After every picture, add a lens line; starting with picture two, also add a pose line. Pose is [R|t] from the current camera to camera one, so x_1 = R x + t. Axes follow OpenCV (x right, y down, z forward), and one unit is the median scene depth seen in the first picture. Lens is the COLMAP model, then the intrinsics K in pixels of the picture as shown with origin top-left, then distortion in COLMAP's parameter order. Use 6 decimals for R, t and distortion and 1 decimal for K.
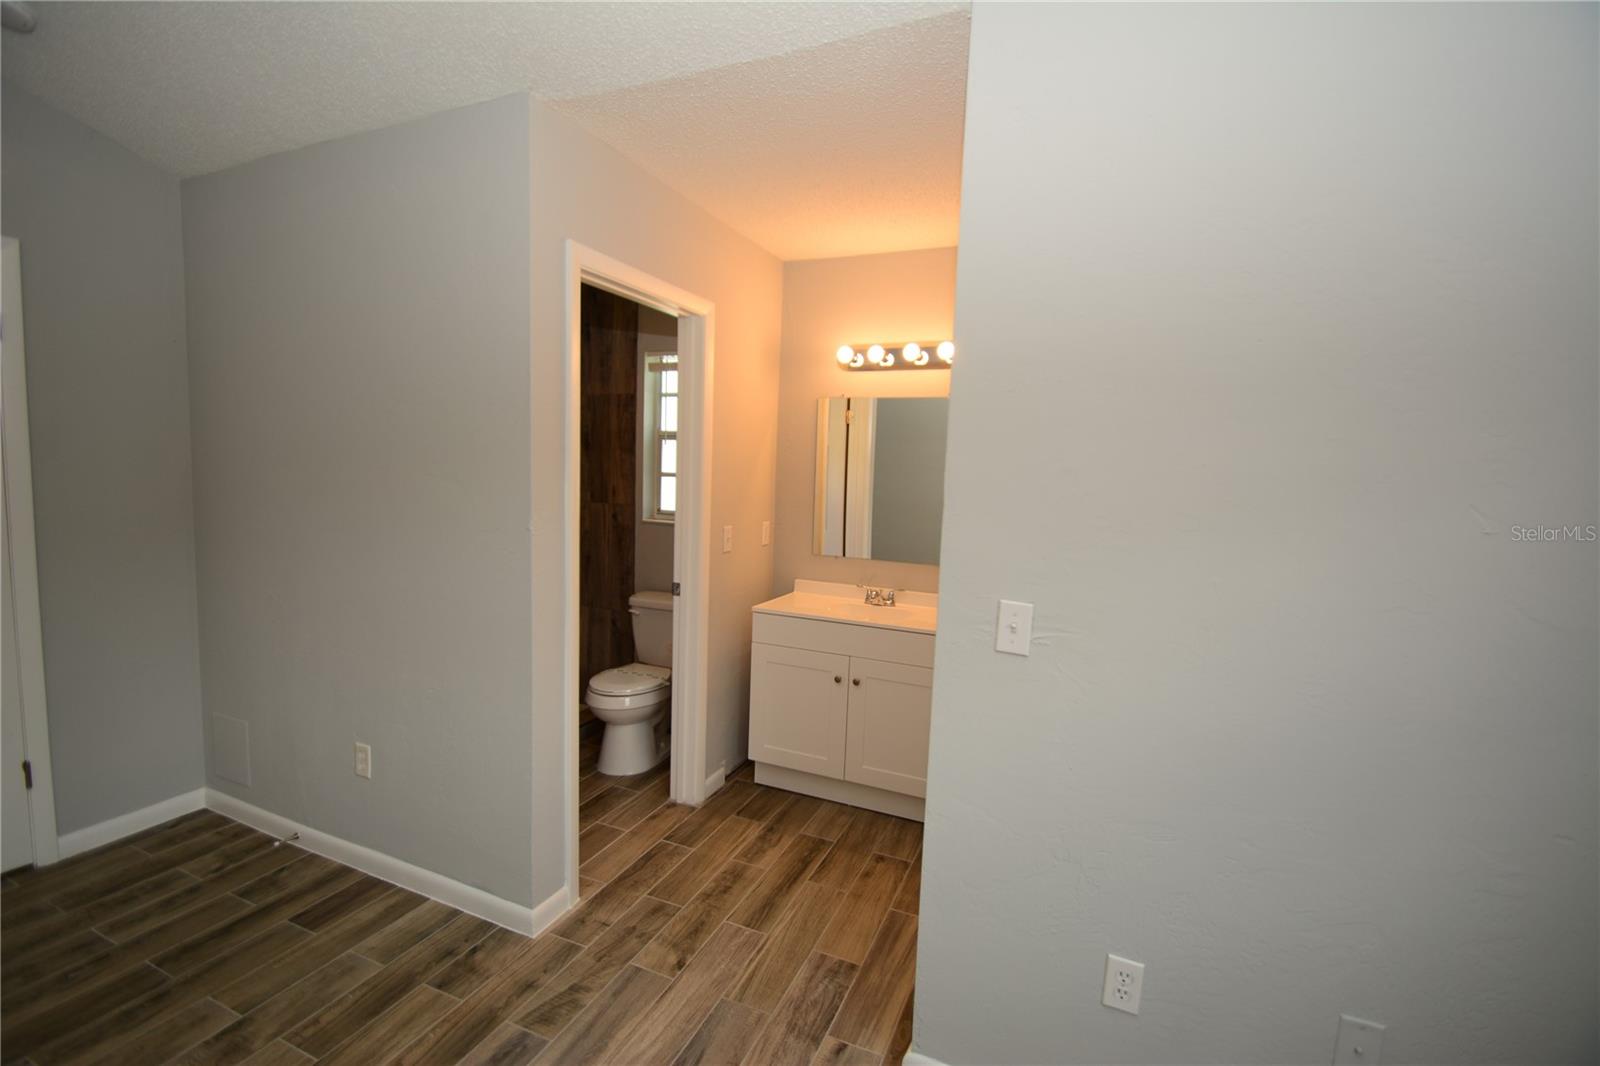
lens RADIAL K [[702.4, 0, 801.6], [0, 702.4, 543.5], [0, 0, 1]] dist [0.007989, -0.011701]
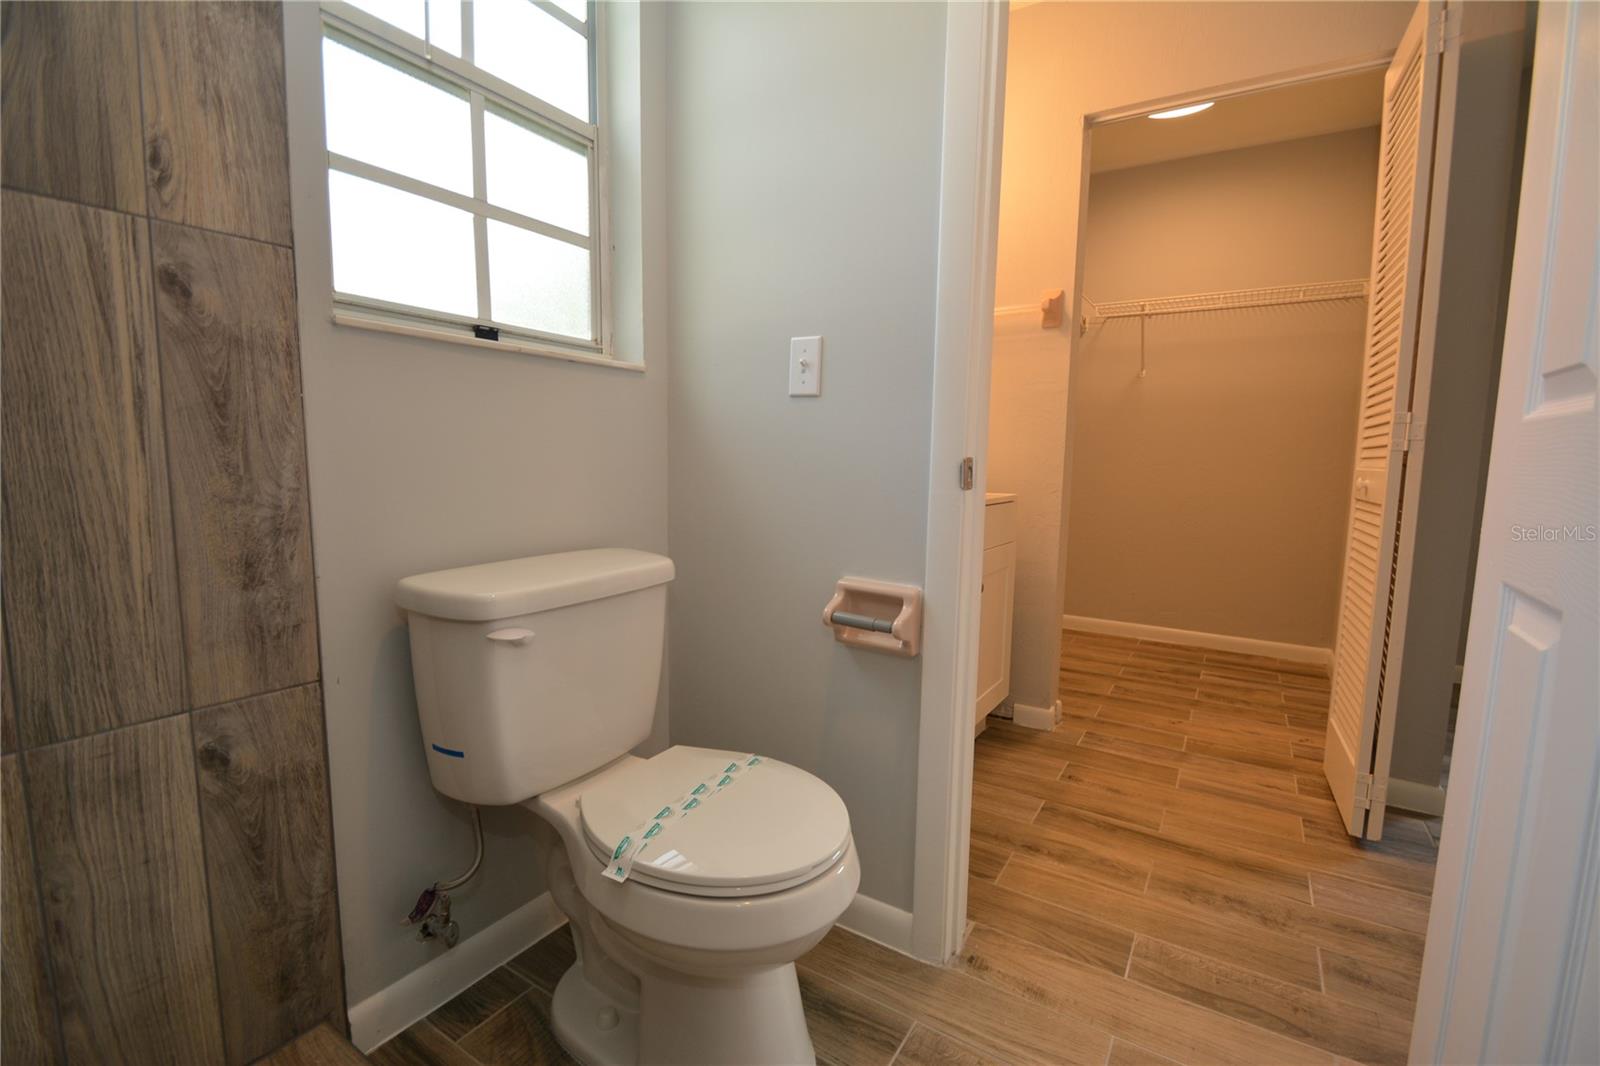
lens RADIAL K [[702.4, 0, 796.5], [0, 702.4, 530.6], [0, 0, 1]] dist [0.007989, -0.011701]
pose [[0.153745, -0.141480, 0.977929, -0.575571], [0.088366, 0.987699, 0.129002, 0.032719], [-0.984151, 0.066582, 0.164356, 0.979382]]
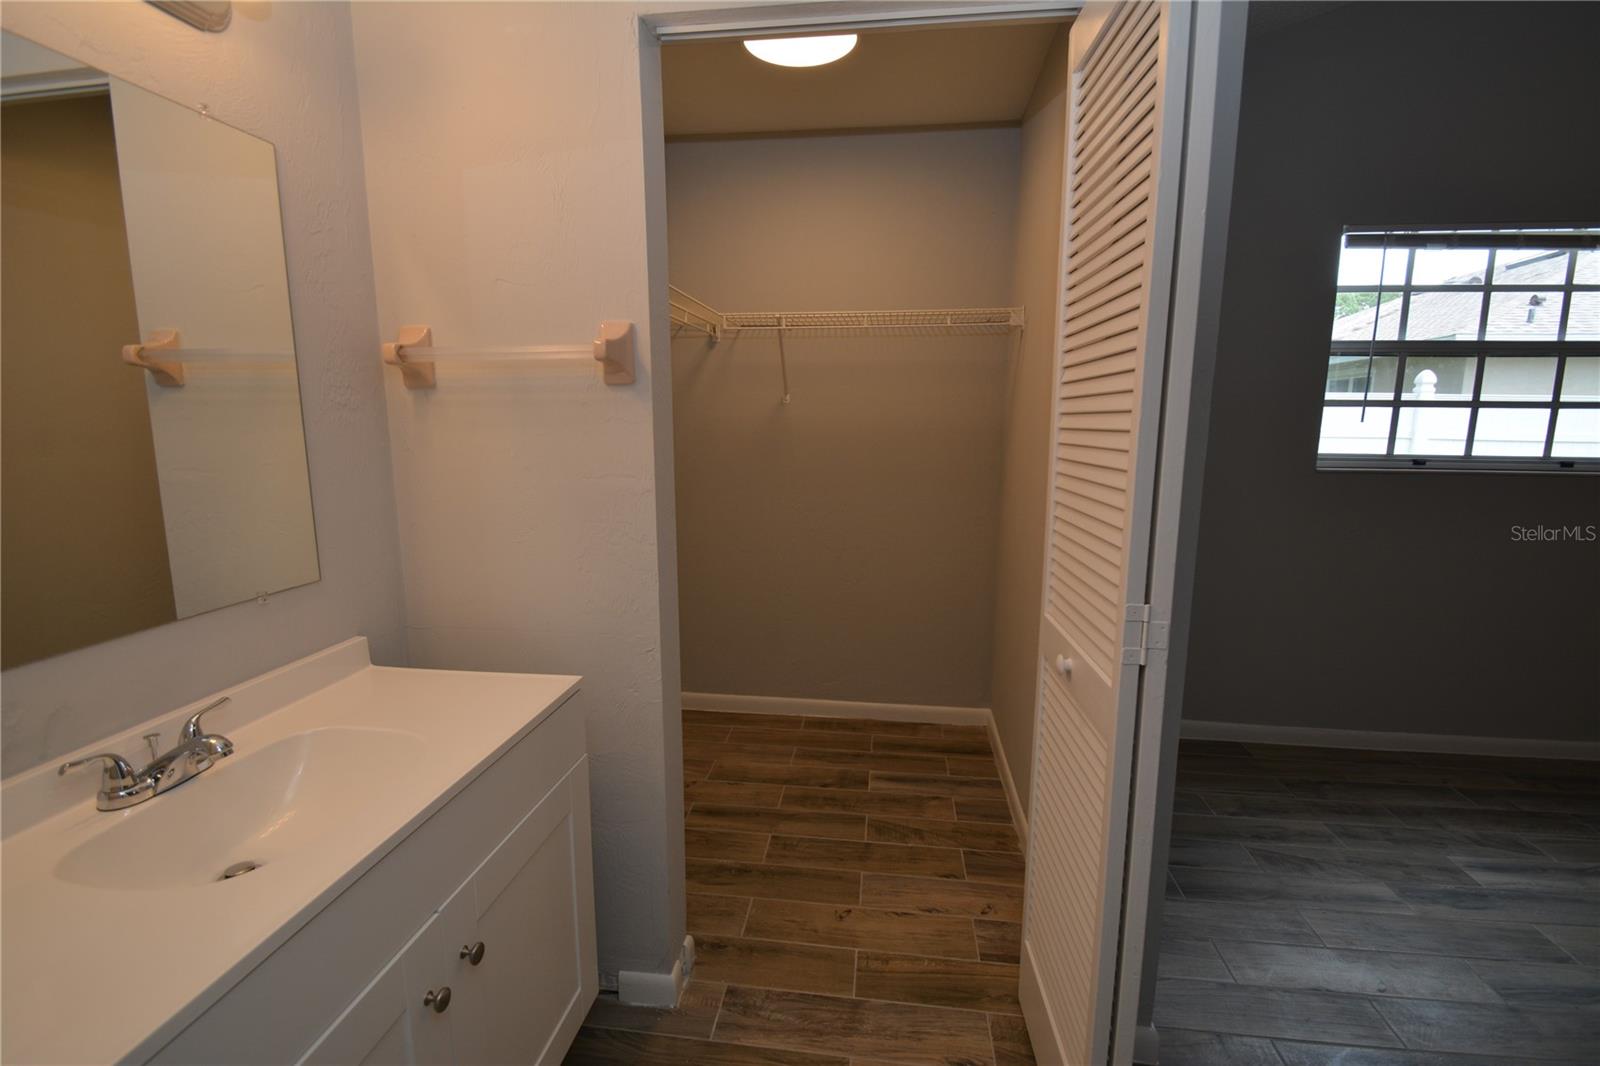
lens RADIAL K [[702.4, 0, 802.8], [0, 702.4, 529.2], [0, 0, 1]] dist [0.007989, -0.011701]
pose [[-0.286658, -0.196926, 0.937575, -0.219821], [0.085341, 0.969507, 0.229726, -0.069034], [-0.954224, 0.145867, -0.261111, 0.833018]]
